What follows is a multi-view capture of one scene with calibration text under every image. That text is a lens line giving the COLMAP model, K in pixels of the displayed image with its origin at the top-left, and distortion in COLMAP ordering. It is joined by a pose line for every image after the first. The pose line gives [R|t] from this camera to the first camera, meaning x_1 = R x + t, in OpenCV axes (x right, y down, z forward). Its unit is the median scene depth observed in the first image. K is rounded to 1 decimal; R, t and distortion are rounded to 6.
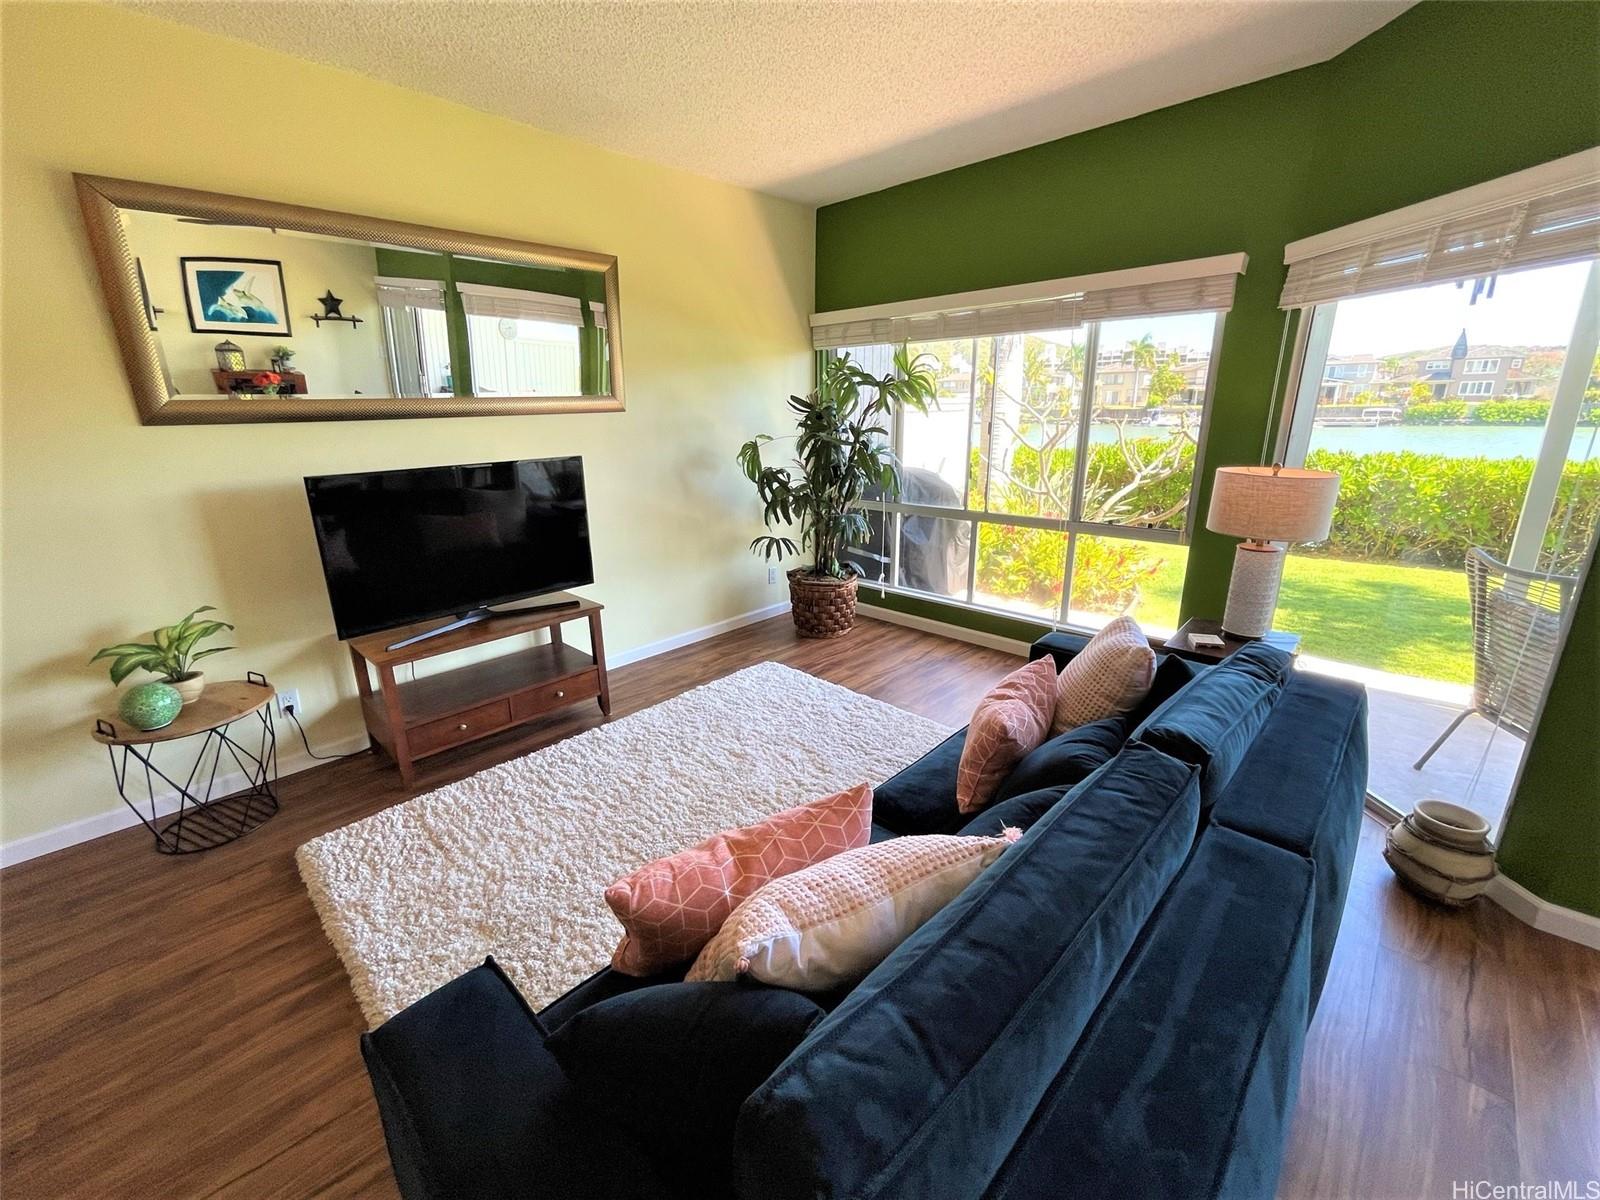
lens RADIAL K [[651.8, 0, 794.2], [0, 651.8, 595.7], [0, 0, 1]] dist [-0.004585, 0.001439]
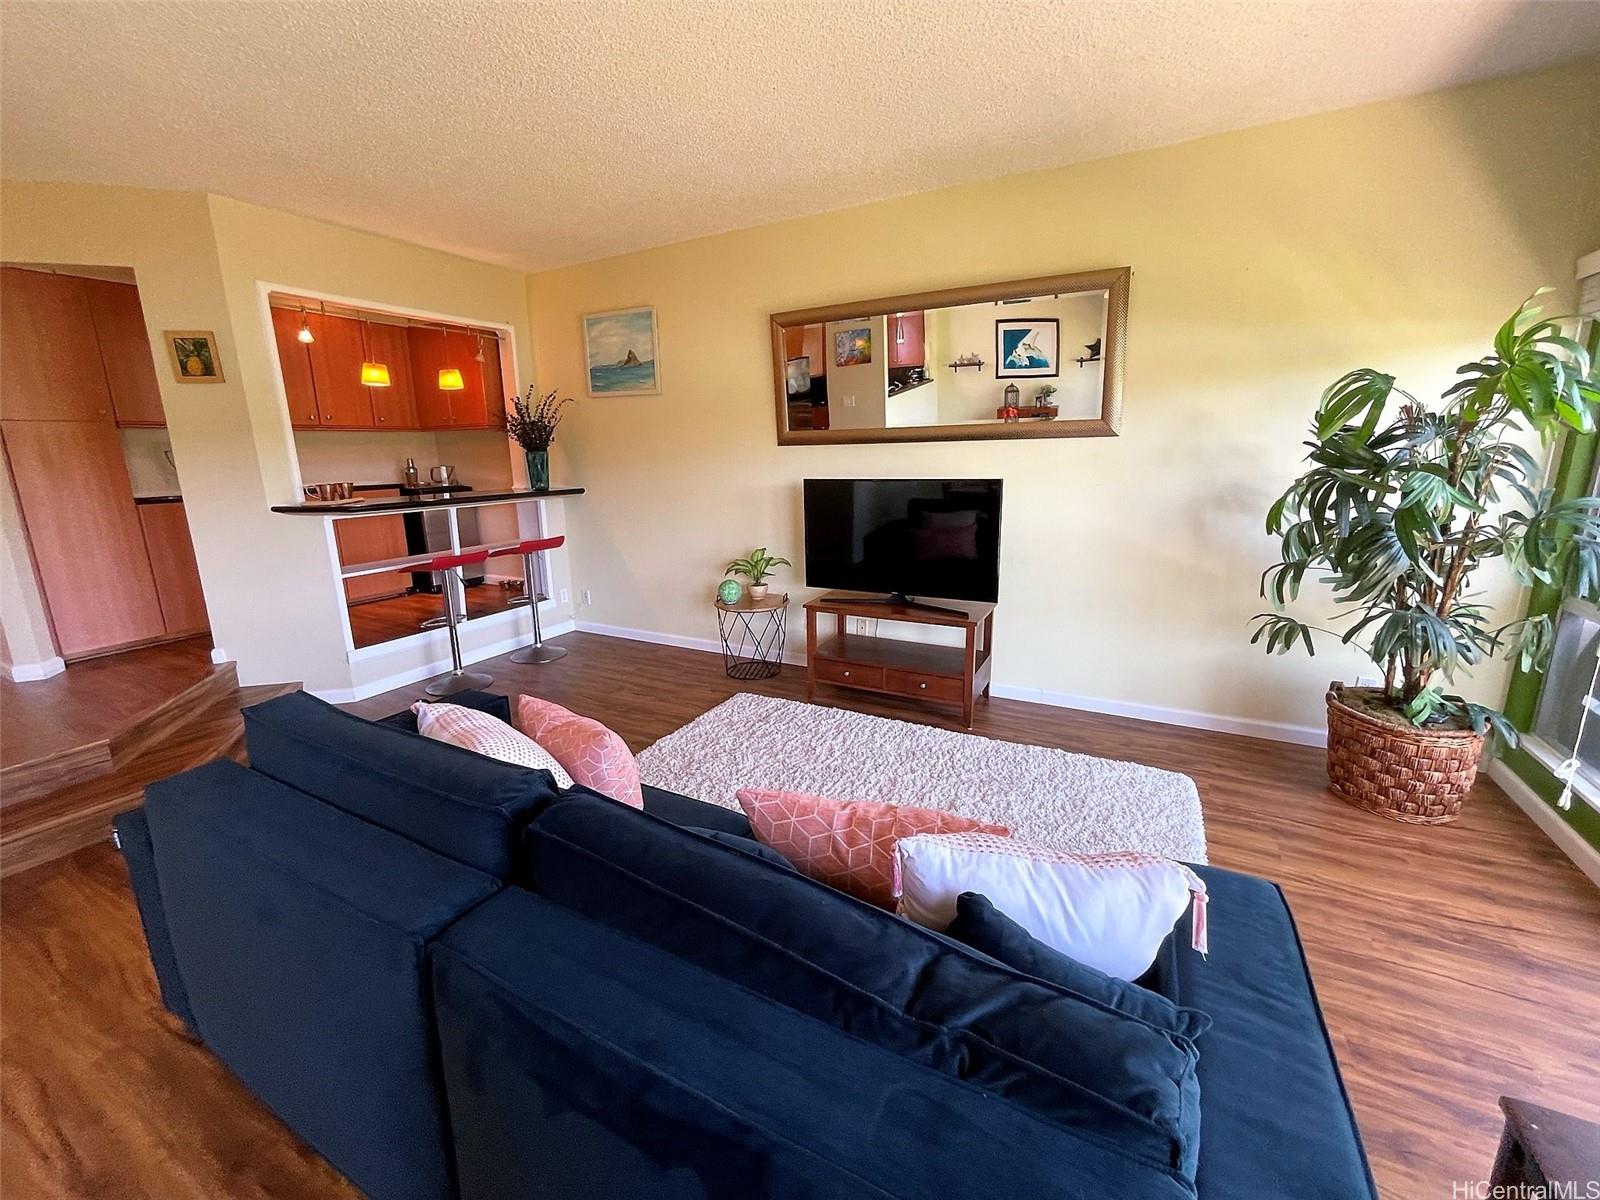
lens RADIAL K [[651.8, 0, 790.8], [0, 651.8, 600.7], [0, 0, 1]] dist [-0.004585, 0.001439]
pose [[0.278335, 0.231876, -0.932075, 0.428660], [-0.259808, 0.952421, 0.159354, -0.078587], [0.924678, 0.197807, 0.325335, 0.285775]]
